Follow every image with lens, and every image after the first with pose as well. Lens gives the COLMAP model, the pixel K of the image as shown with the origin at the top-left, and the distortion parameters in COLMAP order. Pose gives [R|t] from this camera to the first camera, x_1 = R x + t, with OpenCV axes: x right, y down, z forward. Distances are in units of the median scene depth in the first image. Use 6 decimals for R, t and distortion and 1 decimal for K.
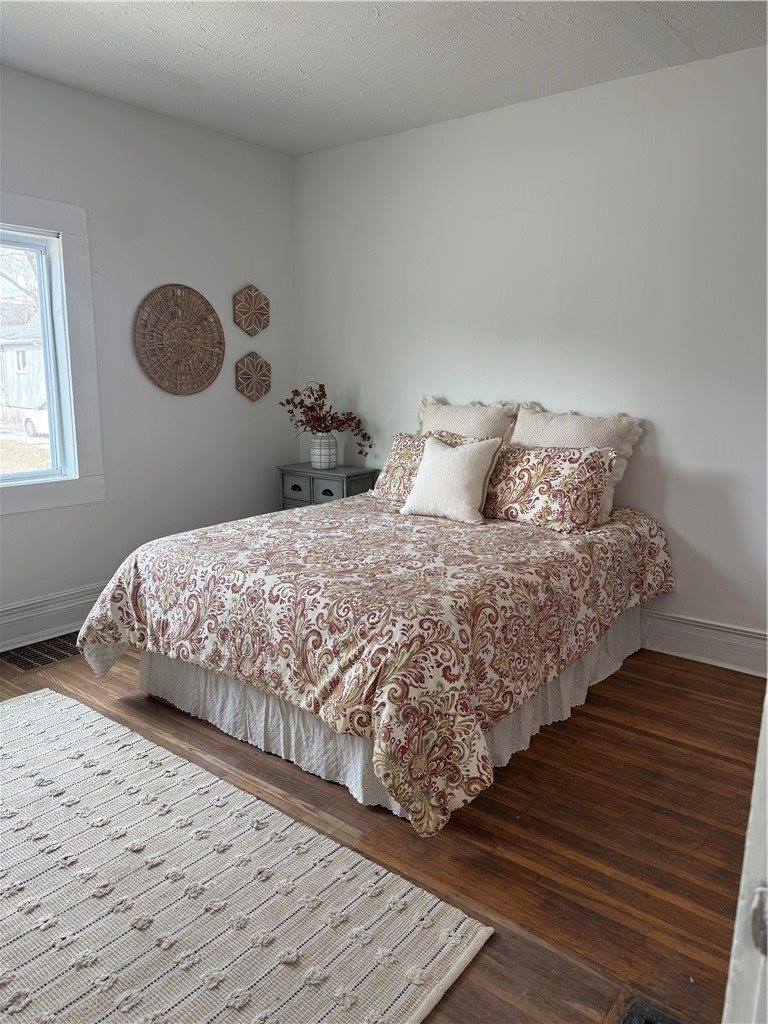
lens RADIAL K [[714.9, 0, 389.8], [0, 714.9, 519.3], [0, 0, 1]] dist [0.062765, -0.064447]
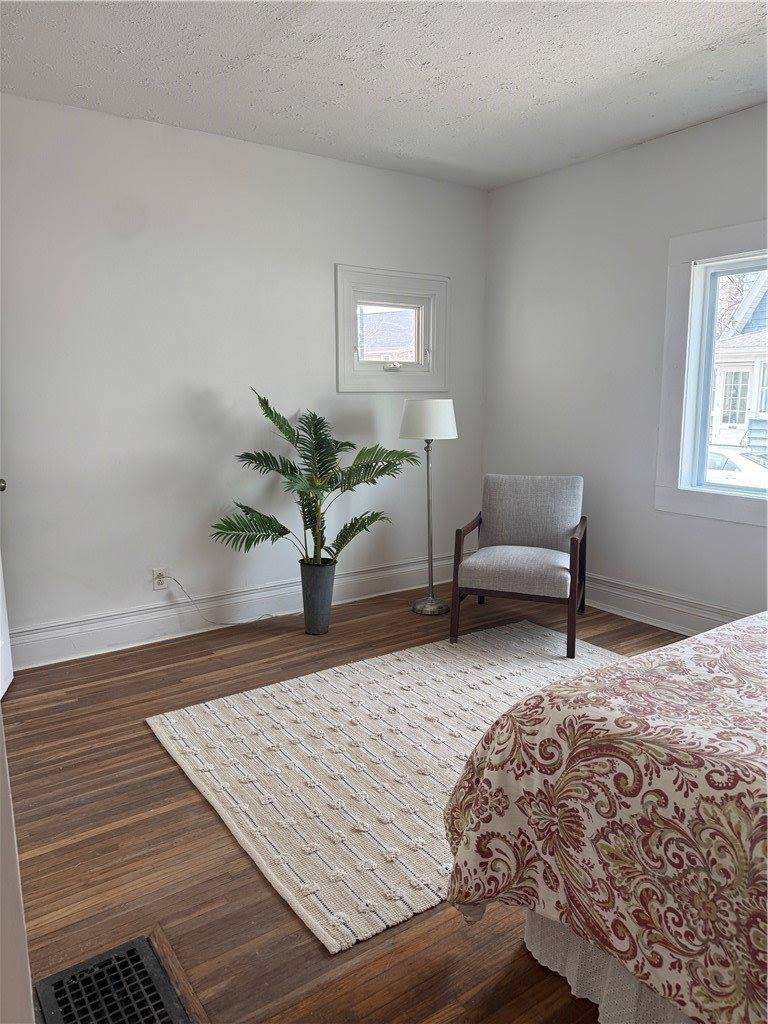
lens RADIAL K [[714.9, 0, 399.7], [0, 714.9, 522.6], [0, 0, 1]] dist [0.062765, -0.064447]
pose [[-0.276432, 0.161624, -0.947345, 0.589674], [-0.198910, 0.954789, 0.220935, -0.135432], [0.940223, 0.249510, -0.231785, 0.725713]]
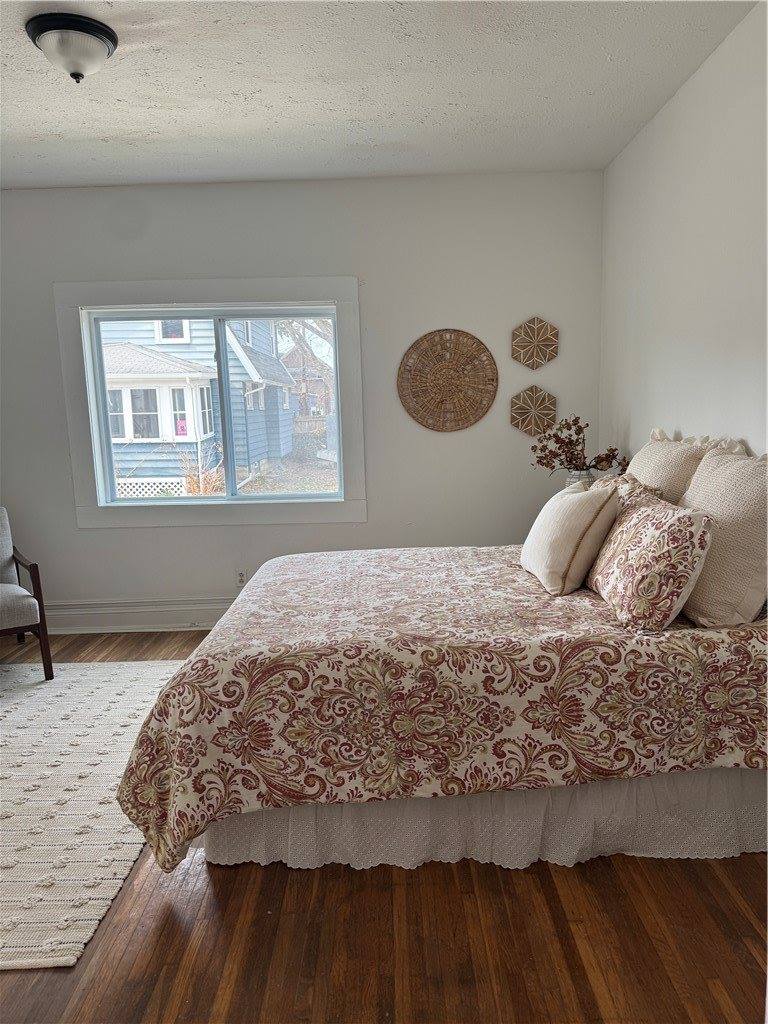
lens RADIAL K [[714.9, 0, 386.0], [0, 714.9, 515.7], [0, 0, 1]] dist [0.062765, -0.064447]
pose [[0.618245, 0.089716, -0.780848, 0.716450], [-0.123679, 0.992192, 0.016074, -0.079109], [0.776193, 0.086637, 0.624514, 0.404913]]
